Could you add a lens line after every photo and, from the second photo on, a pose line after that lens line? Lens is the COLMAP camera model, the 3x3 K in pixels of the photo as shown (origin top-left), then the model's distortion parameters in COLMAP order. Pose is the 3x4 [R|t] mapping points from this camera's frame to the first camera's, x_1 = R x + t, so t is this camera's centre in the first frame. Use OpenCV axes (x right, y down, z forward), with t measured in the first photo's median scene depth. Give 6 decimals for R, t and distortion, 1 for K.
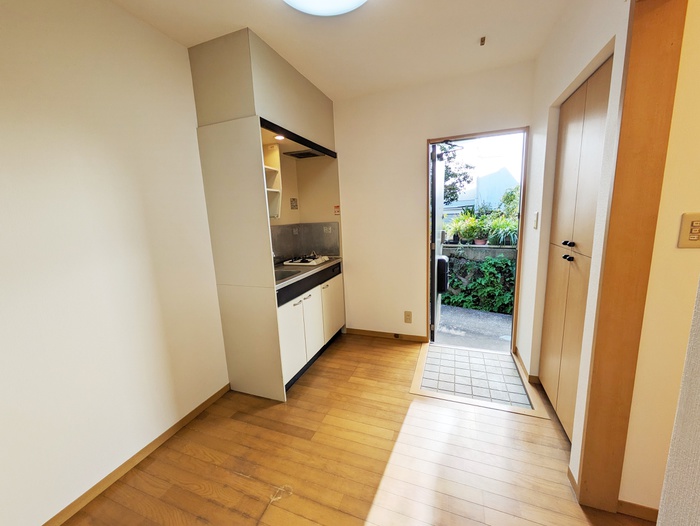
lens RADIAL K [[278.0, 0, 350.0], [0, 278.0, 263.0], [0, 0, 1]] dist [0.000707, 0.000811]
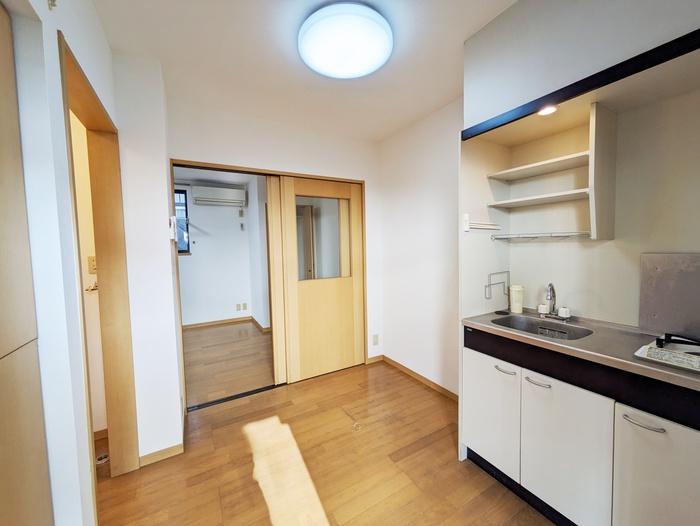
lens RADIAL K [[278.0, 0, 350.0], [0, 278.0, 263.0], [0, 0, 1]] dist [0.000707, 0.000811]
pose [[-0.632971, 0.101481, -0.767496, 0.470145], [-0.087632, 0.975608, 0.201271, -0.182664], [0.769200, 0.194656, -0.608638, 0.972159]]
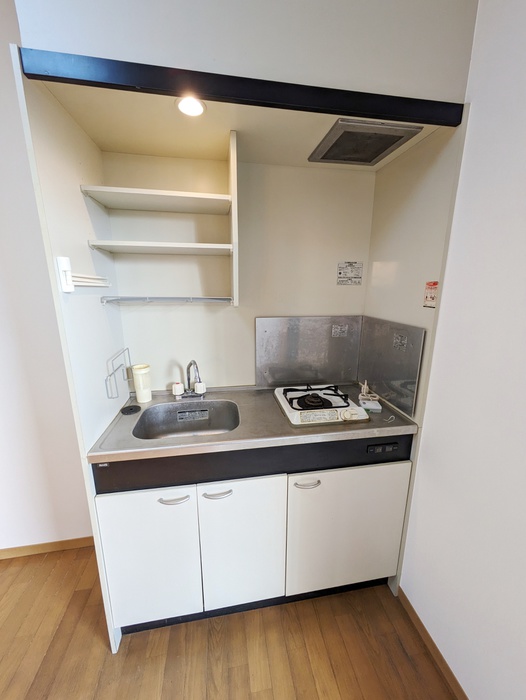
lens RADIAL K [[278.0, 0, 263.9], [0, 278.0, 348.3], [0, 0, 1]] dist [0.000707, 0.000811]
pose [[0.501604, 0.240756, -0.830921, 0.185274], [-0.174965, 0.968878, 0.175107, -0.182660], [0.847219, 0.057548, 0.528117, 0.791227]]
